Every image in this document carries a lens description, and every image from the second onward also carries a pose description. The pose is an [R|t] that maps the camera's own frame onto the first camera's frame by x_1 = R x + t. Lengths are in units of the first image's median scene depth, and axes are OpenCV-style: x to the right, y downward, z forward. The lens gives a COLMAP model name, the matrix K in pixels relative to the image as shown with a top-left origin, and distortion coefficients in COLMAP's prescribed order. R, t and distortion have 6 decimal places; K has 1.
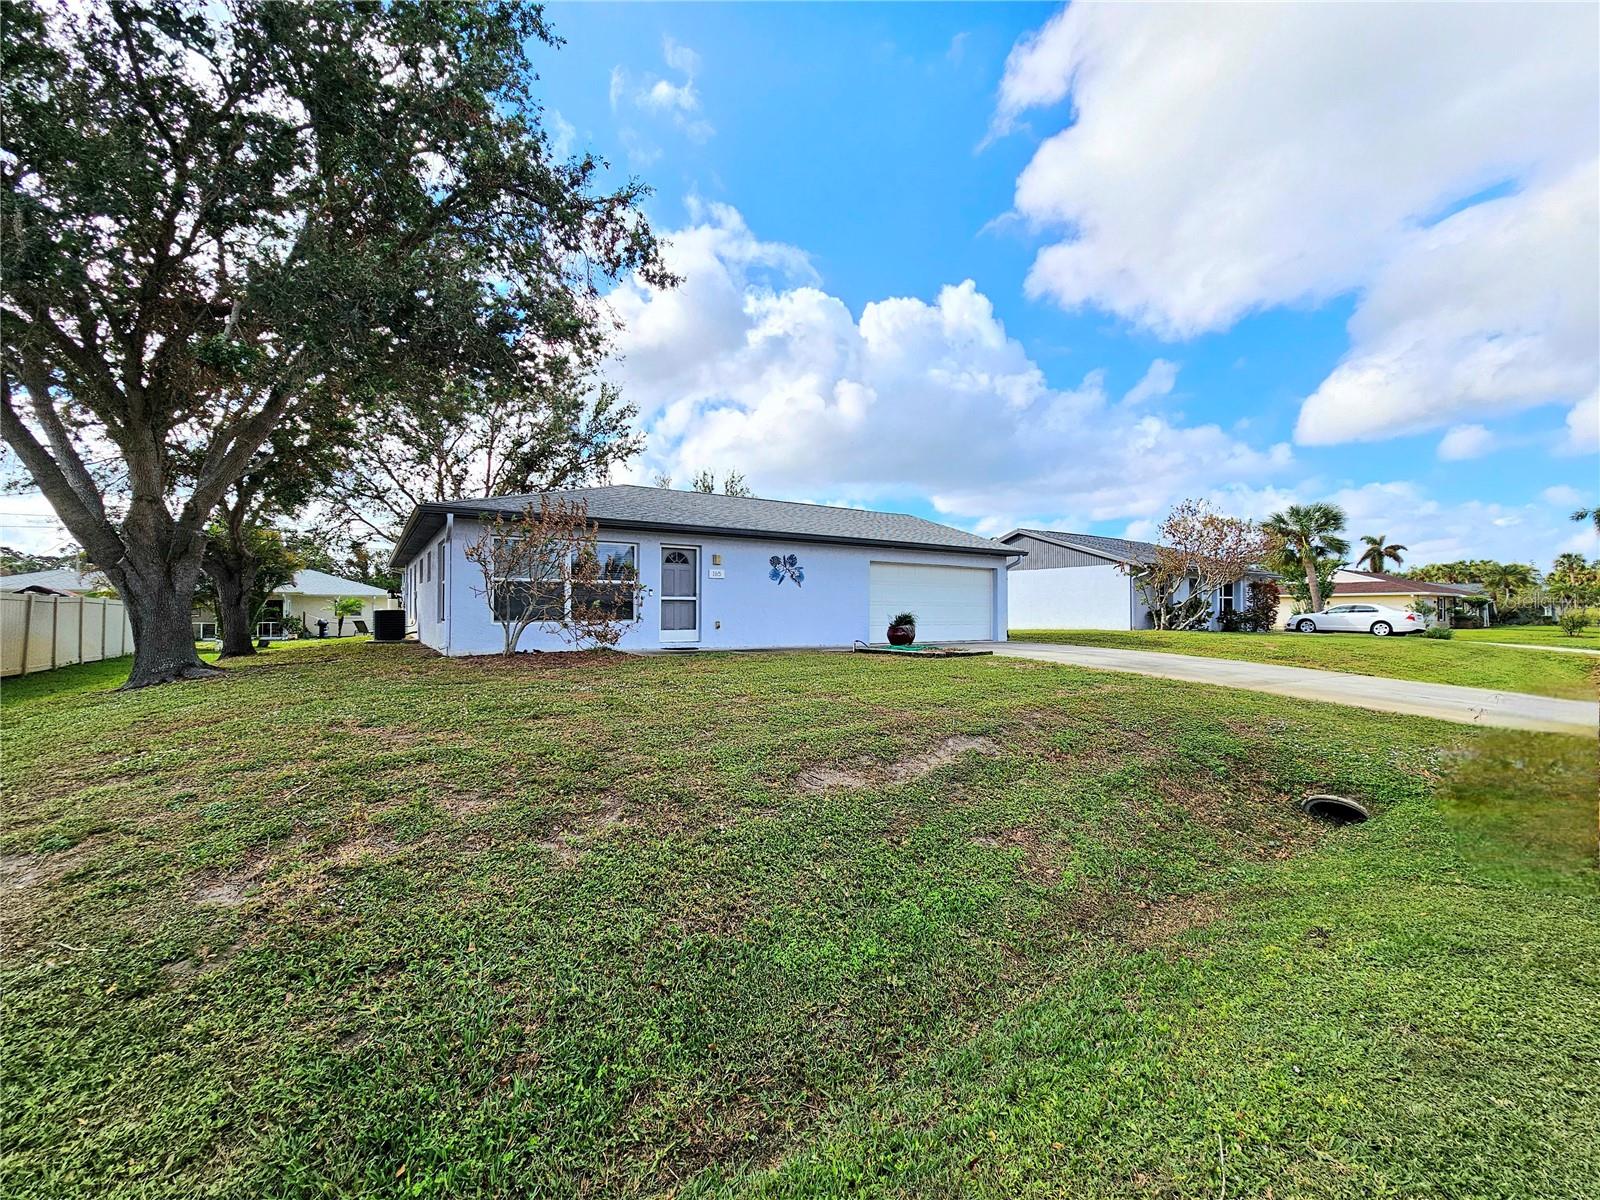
lens RADIAL K [[656.1, 0, 800.7], [0, 656.1, 597.0], [0, 0, 1]] dist [-0.000460, 0.000593]
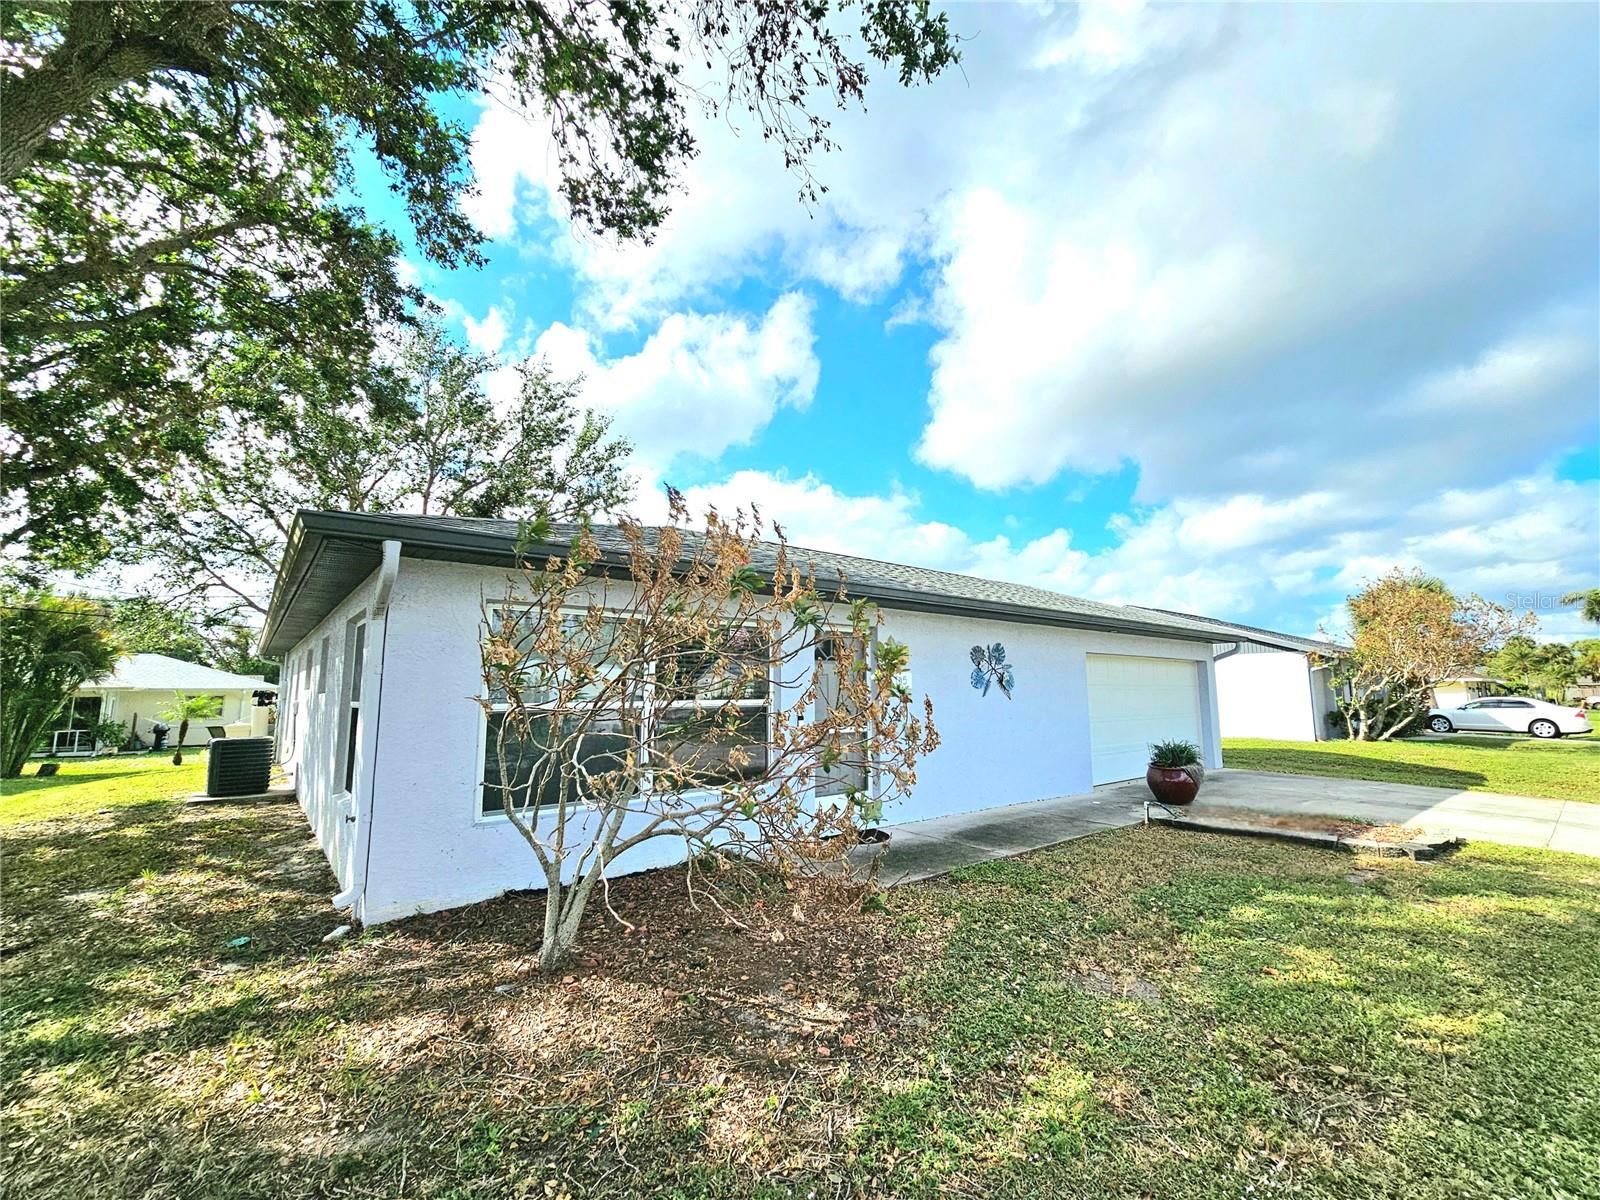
lens RADIAL K [[656.1, 0, 794.7], [0, 656.1, 603.8], [0, 0, 1]] dist [-0.000460, 0.000593]
pose [[0.994542, 0.008107, 0.104025, -0.149550], [0.003281, 0.994054, -0.108837, -0.021664], [-0.104289, 0.108584, 0.988602, 0.264348]]
